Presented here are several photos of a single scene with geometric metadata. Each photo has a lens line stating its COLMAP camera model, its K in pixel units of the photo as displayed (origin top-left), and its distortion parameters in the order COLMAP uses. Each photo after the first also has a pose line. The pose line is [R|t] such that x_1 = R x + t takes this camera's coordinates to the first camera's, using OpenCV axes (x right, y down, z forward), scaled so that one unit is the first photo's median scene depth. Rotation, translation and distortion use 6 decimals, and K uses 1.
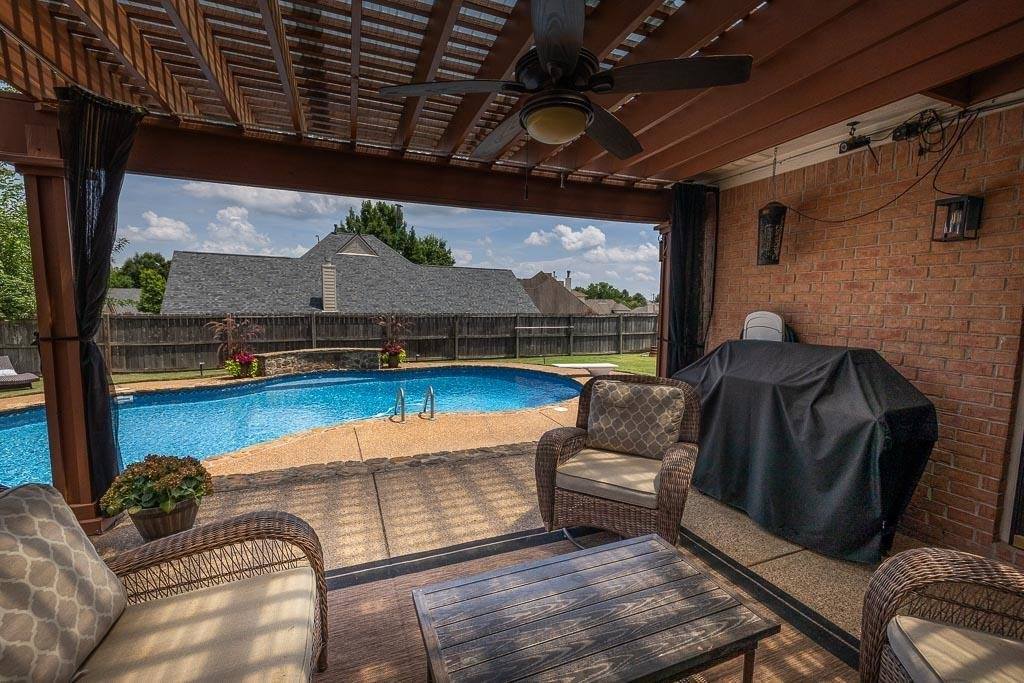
lens RADIAL K [[437.2, 0, 512.0], [0, 437.2, 341.5], [0, 0, 1]] dist [0.000523, 0.000124]
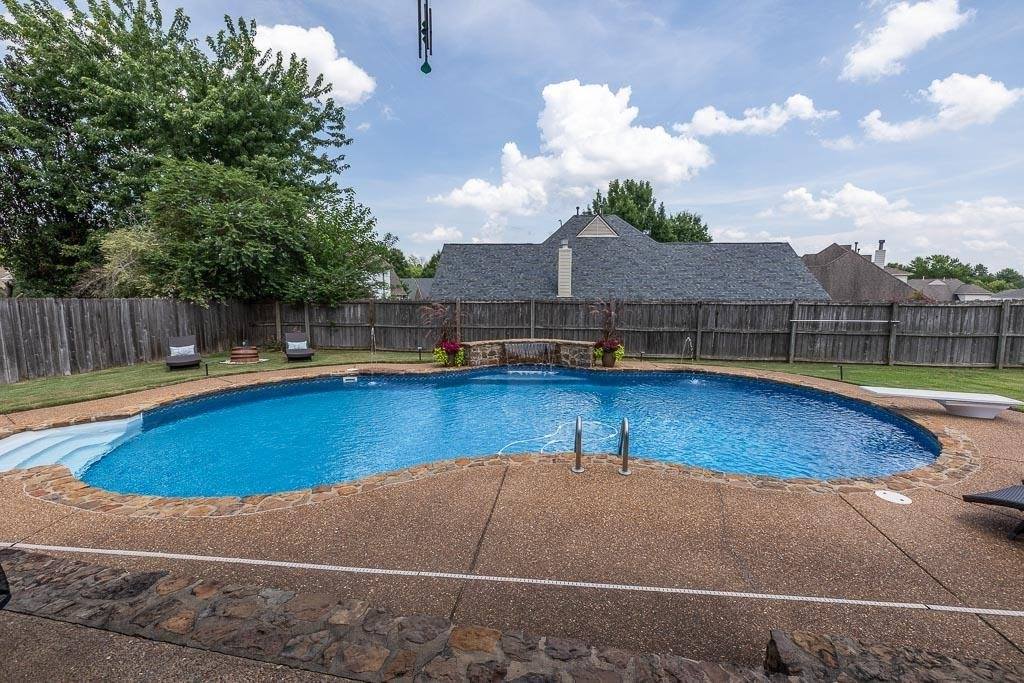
lens RADIAL K [[437.2, 0, 512.0], [0, 437.2, 341.5], [0, 0, 1]] dist [0.000523, 0.000124]
pose [[0.849201, 0.053555, -0.525346, -0.000898], [-0.035589, 0.998386, 0.044250, -0.007852], [0.526868, -0.018881, 0.849737, 0.113415]]
